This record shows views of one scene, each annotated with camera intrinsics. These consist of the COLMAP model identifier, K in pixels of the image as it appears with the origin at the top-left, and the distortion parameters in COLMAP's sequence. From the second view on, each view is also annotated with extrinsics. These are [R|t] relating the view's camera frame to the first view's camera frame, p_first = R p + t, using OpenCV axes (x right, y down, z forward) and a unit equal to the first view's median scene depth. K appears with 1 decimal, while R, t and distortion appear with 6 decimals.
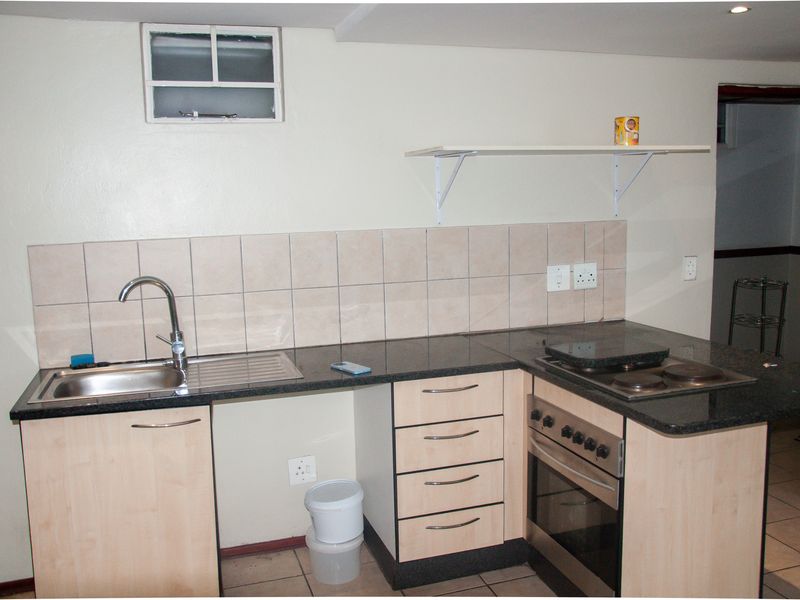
lens RADIAL K [[720.8, 0, 400.0], [0, 720.8, 300.0], [0, 0, 1]] dist [-0.123177, 0.131631]
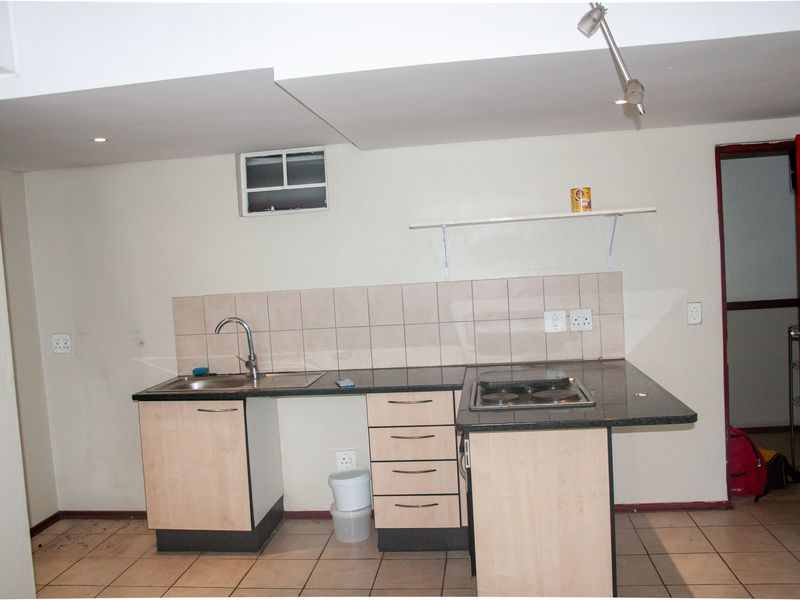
lens RADIAL K [[720.8, 0, 400.0], [0, 720.8, 300.0], [0, 0, 1]] dist [-0.123177, 0.131631]
pose [[0.905065, -0.005450, -0.425238, 0.575878], [-0.021974, 0.997983, -0.059560, 0.012012], [0.424705, 0.063250, 0.903120, -0.223963]]
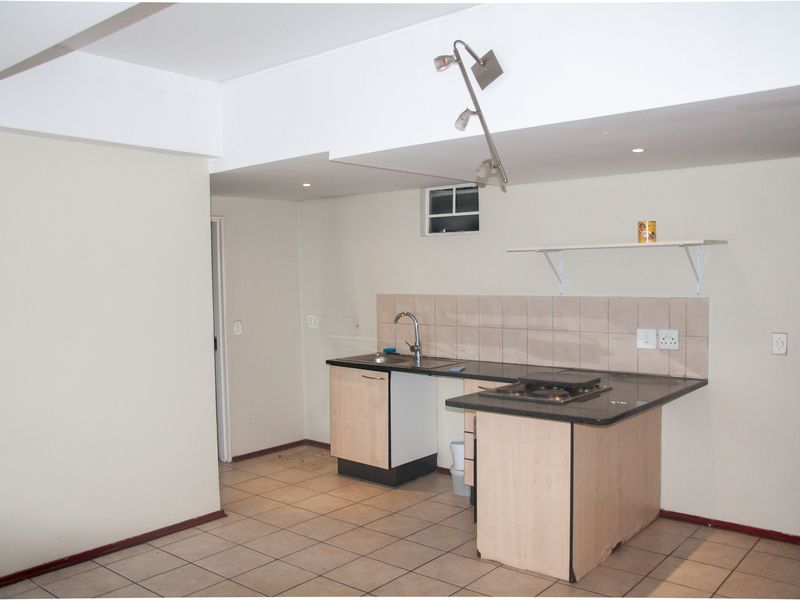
lens RADIAL K [[720.8, 0, 400.0], [0, 720.8, 300.0], [0, 0, 1]] dist [-0.123177, 0.131631]
pose [[0.530075, 0.049918, -0.846480, 1.269669], [-0.119509, 0.992699, -0.016297, -0.029919], [0.839487, 0.109801, 0.532171, -0.109984]]
